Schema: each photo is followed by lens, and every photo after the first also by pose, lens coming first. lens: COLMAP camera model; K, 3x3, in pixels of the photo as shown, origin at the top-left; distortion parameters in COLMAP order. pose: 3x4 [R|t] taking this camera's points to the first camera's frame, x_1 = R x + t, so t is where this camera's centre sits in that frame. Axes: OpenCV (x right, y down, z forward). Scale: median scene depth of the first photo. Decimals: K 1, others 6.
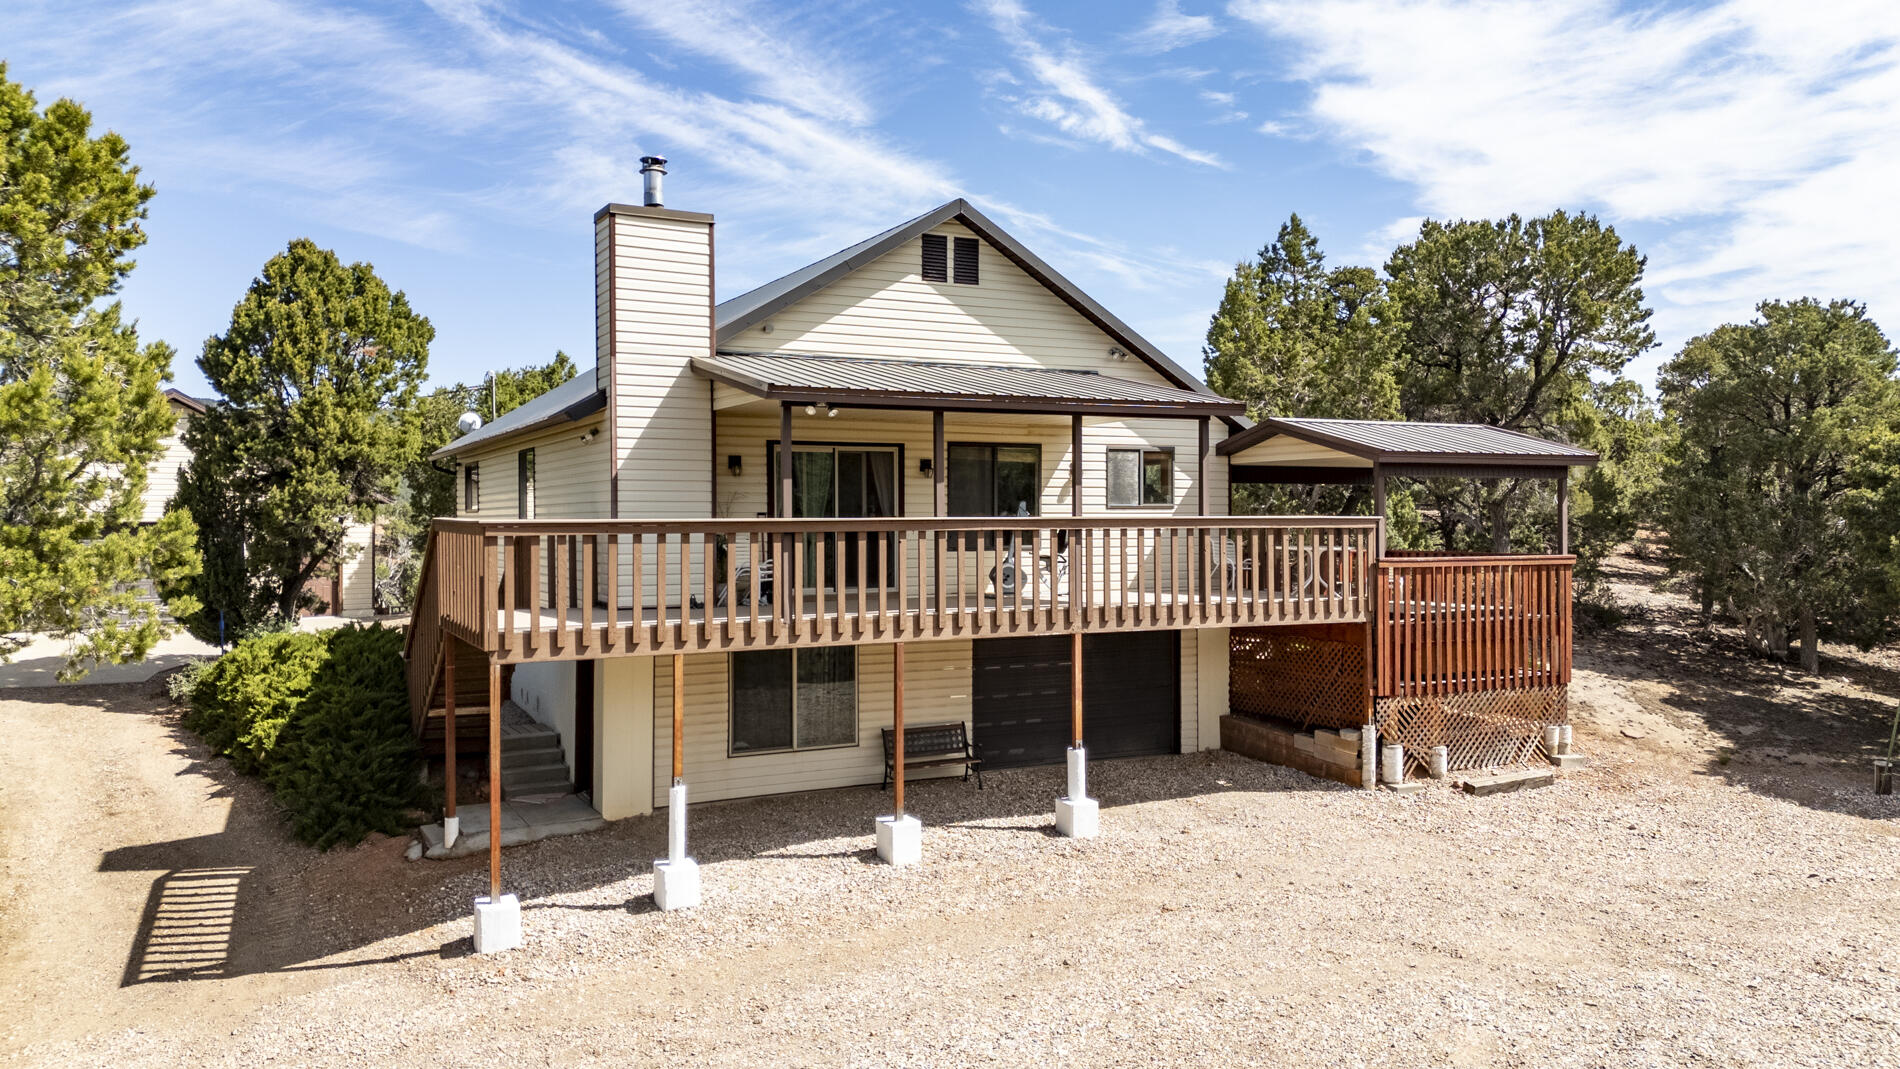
lens RADIAL K [[1385.4, 0, 937.9], [0, 1385.4, 542.9], [0, 0, 1]] dist [0.090517, -0.090699]
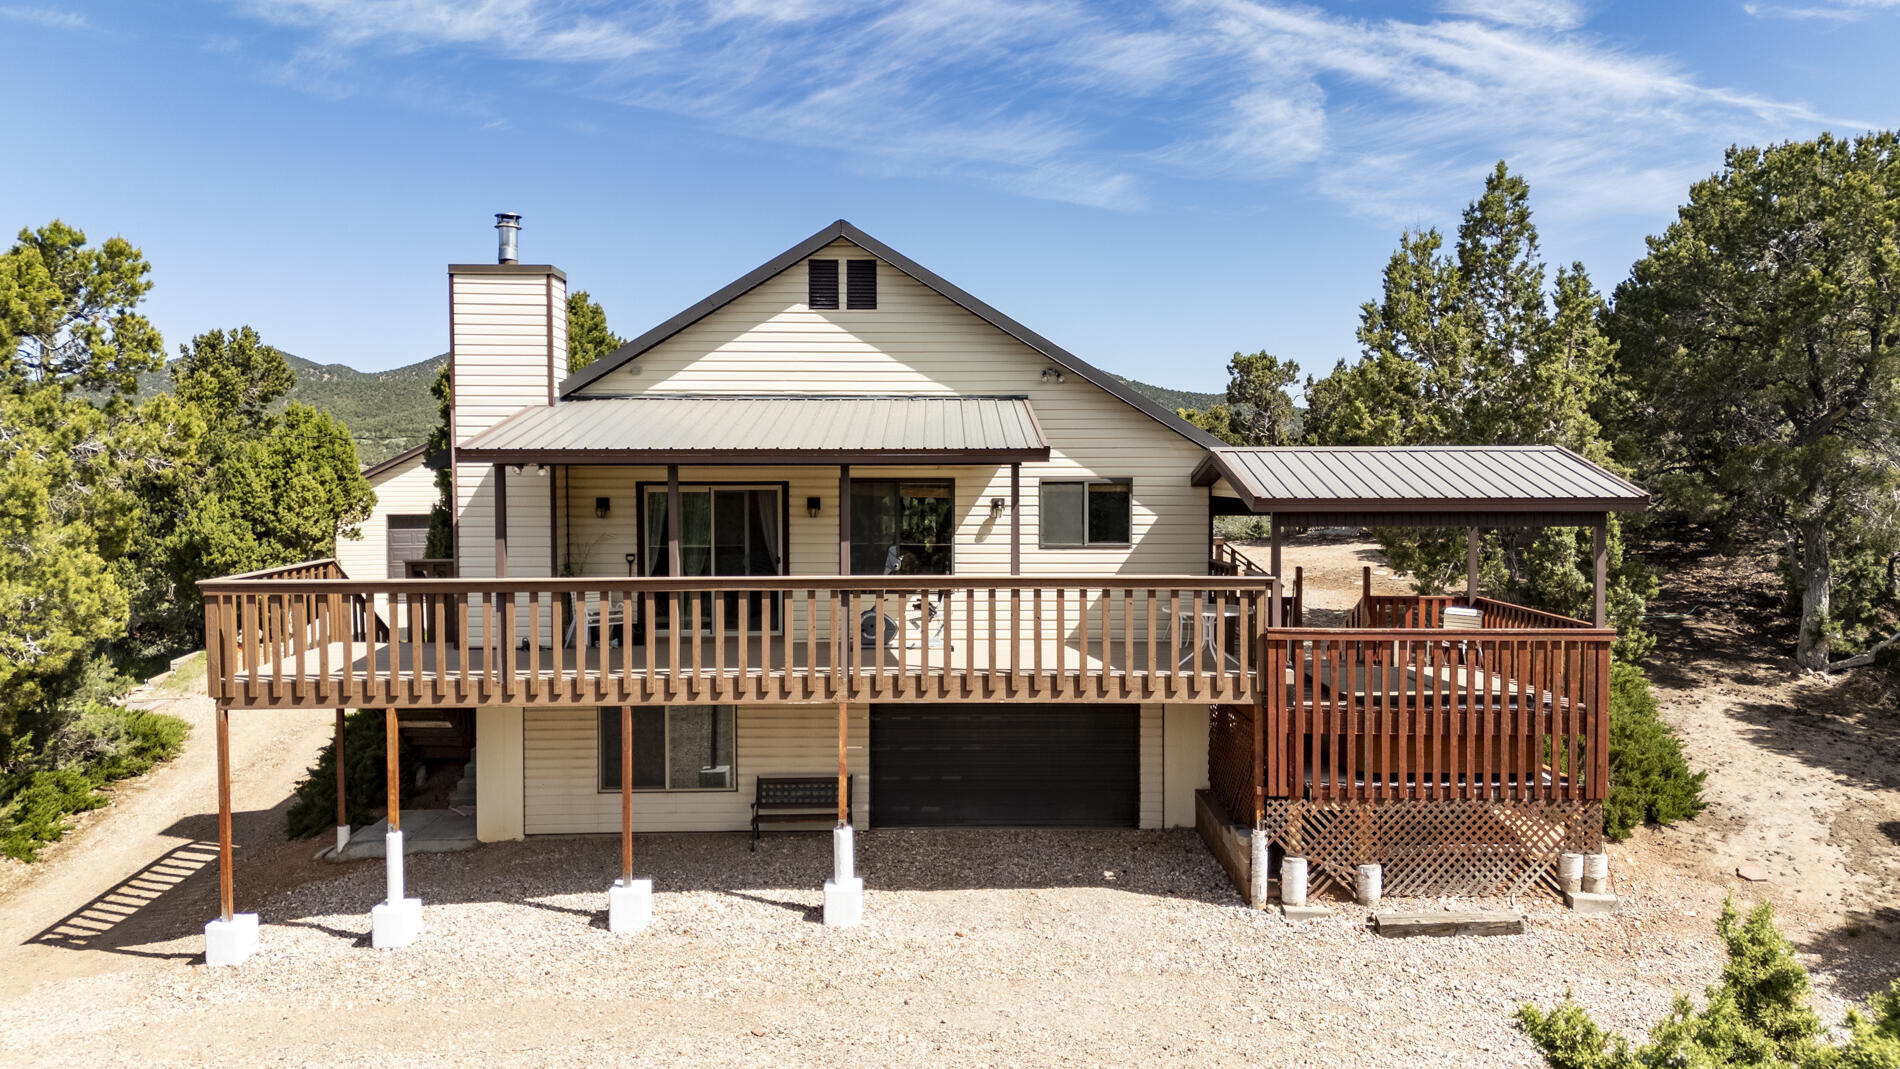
lens RADIAL K [[1385.4, 0, 937.9], [0, 1385.4, 542.9], [0, 0, 1]] dist [0.090517, -0.090699]
pose [[0.896419, 0.026849, -0.442393, 0.494271], [-0.009621, 0.999107, 0.041141, -0.069808], [0.443102, -0.032623, 0.895877, 0.184805]]
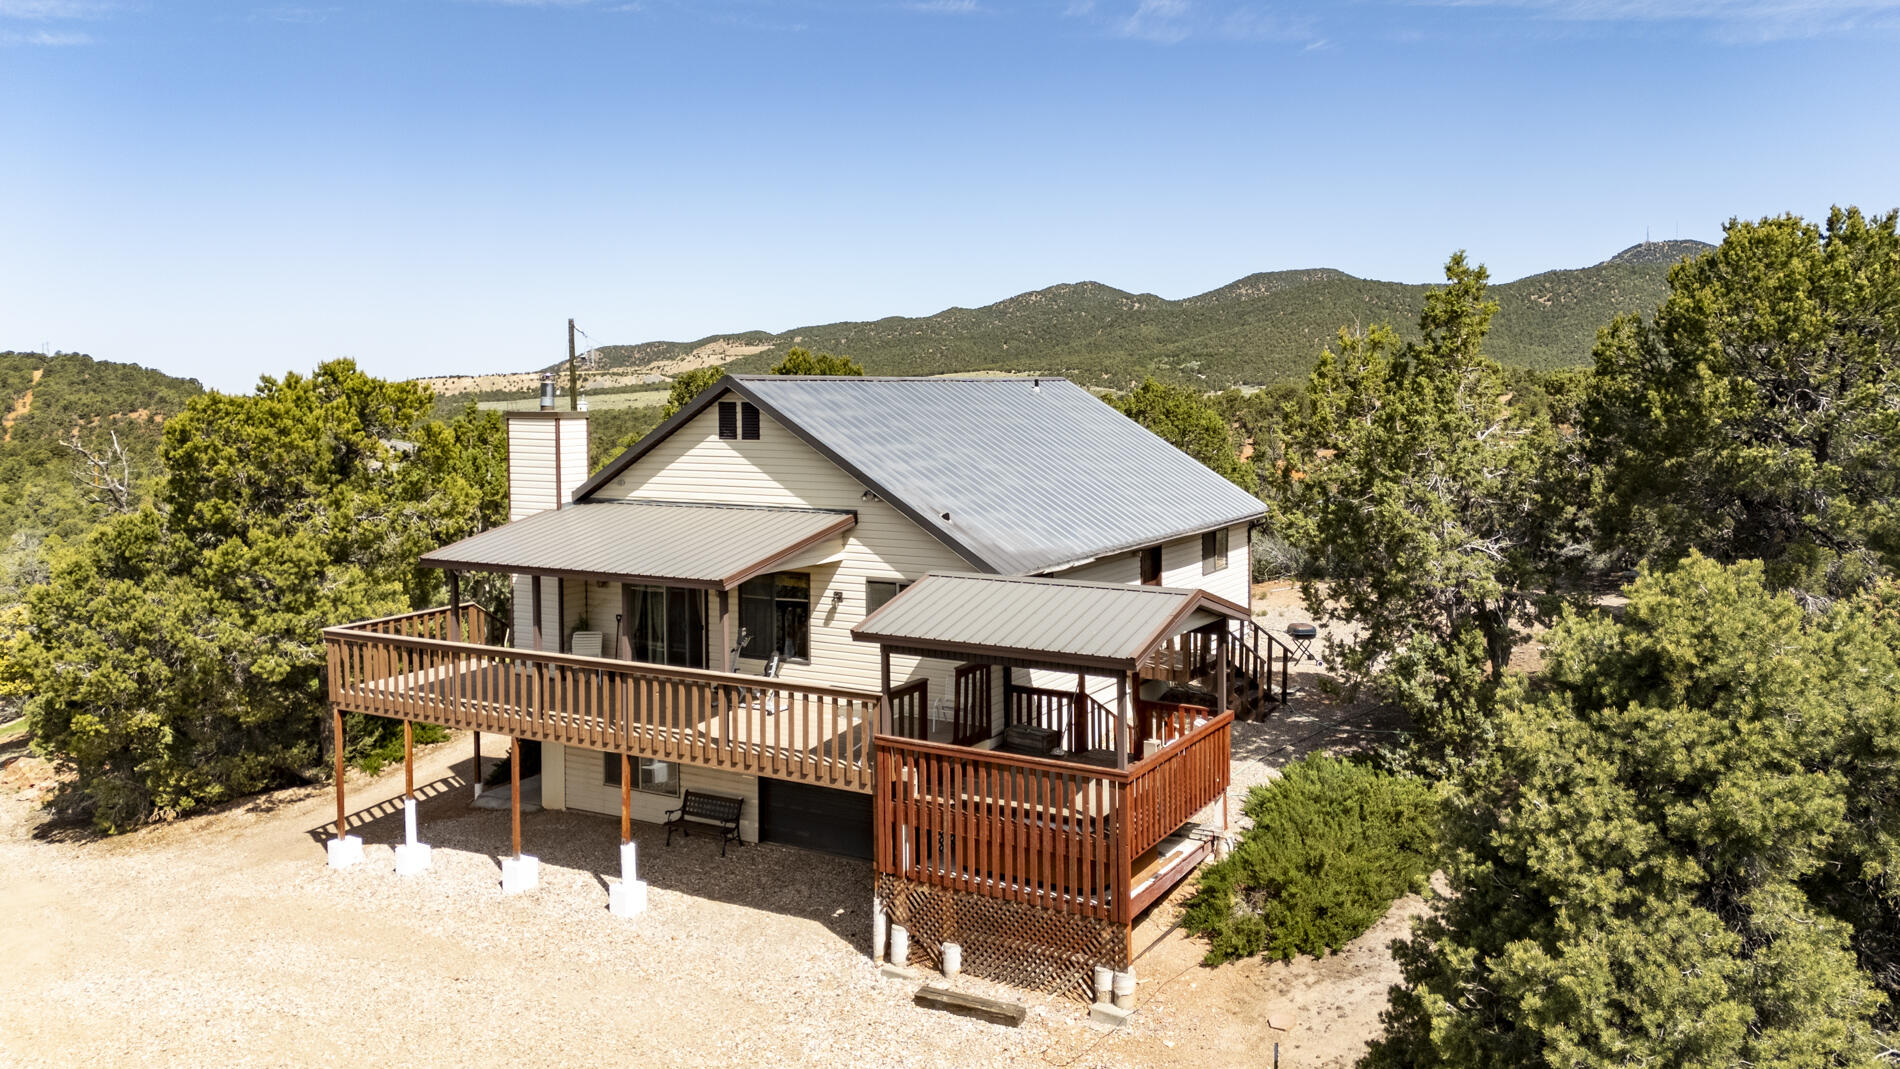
lens RADIAL K [[1415.9, 0, 950.9], [0, 1415.9, 471.3], [0, 0, 1]] dist [0.109930, -0.108478]
pose [[0.538443, 0.049110, -0.841230, 1.181012], [-0.010008, 0.998603, 0.051892, -0.229687], [0.842603, -0.019522, 0.538182, 0.491540]]
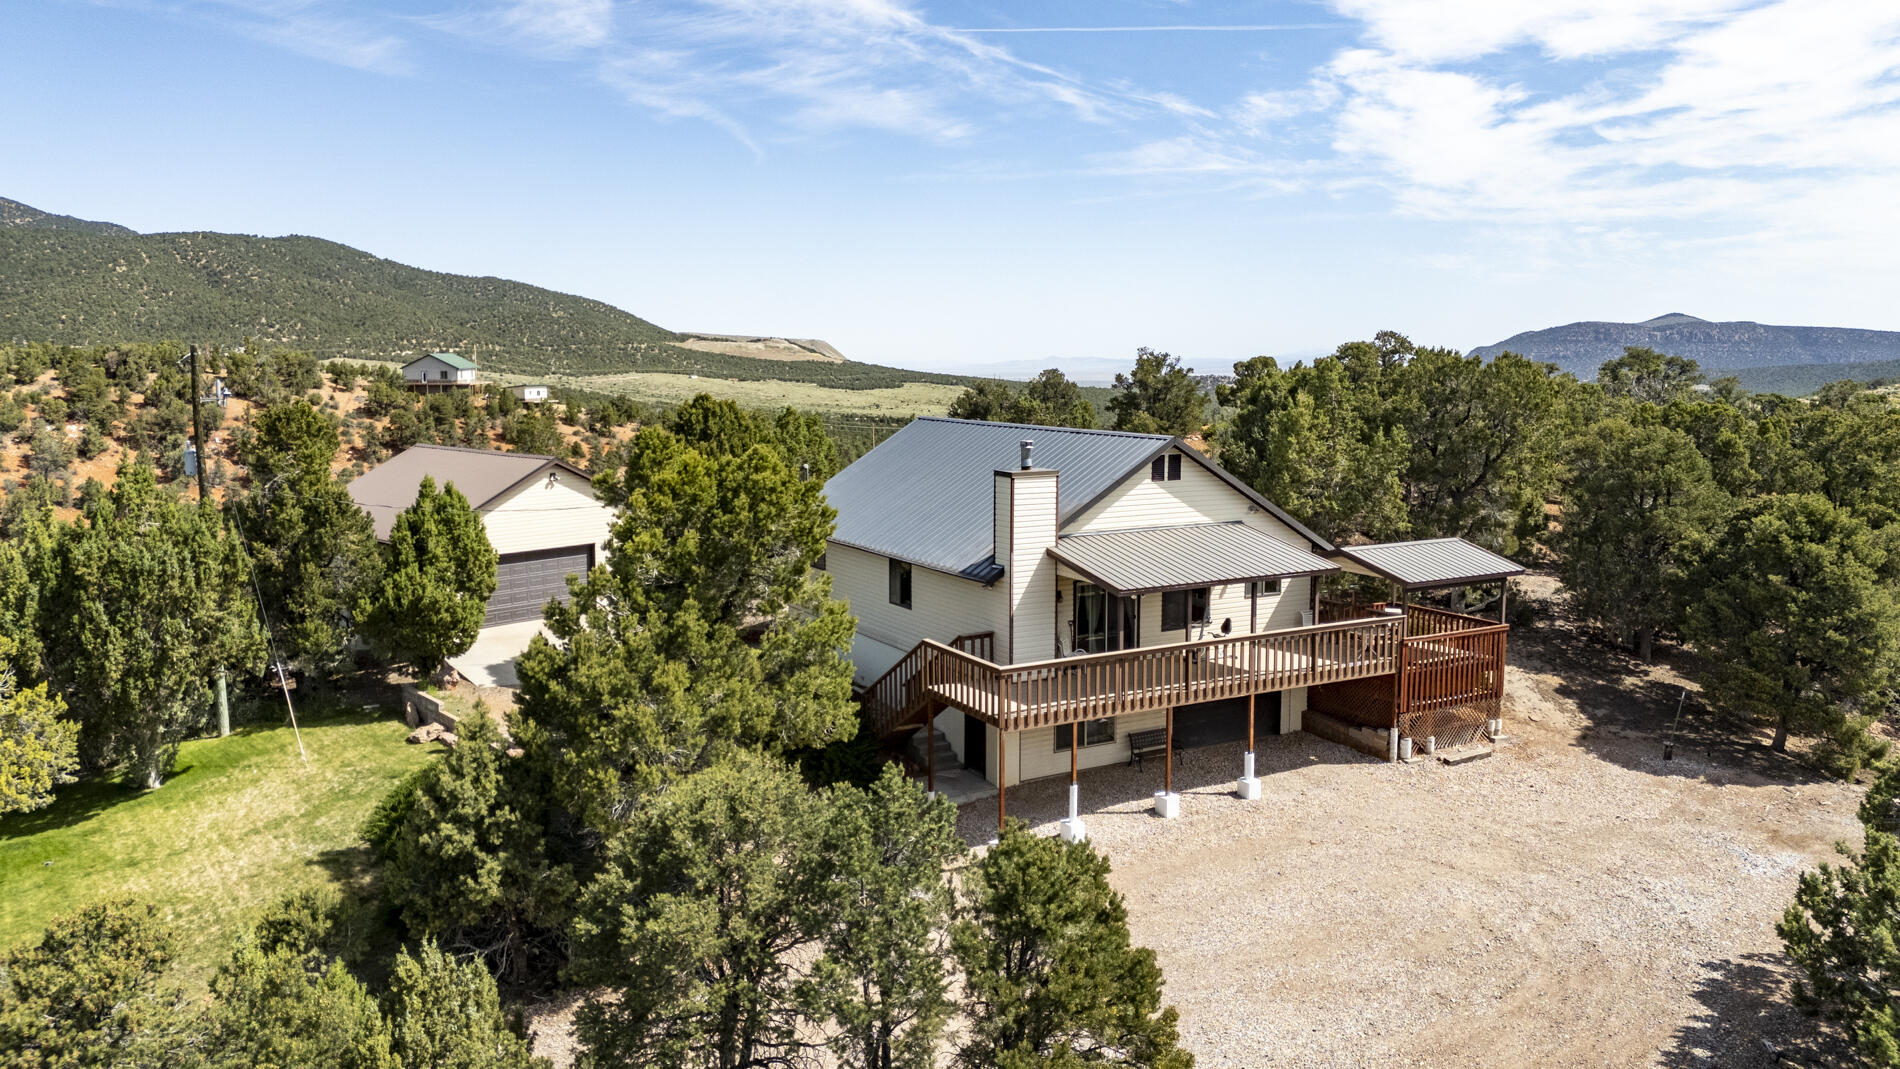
lens RADIAL K [[1396.4, 0, 943.0], [0, 1396.4, 532.3], [0, 0, 1]] dist [0.079719, -0.074502]
pose [[0.998543, -0.004806, 0.053747, -0.372422], [-0.001268, 0.993661, 0.112408, -0.325144], [-0.053946, -0.112312, 0.992208, -0.751764]]
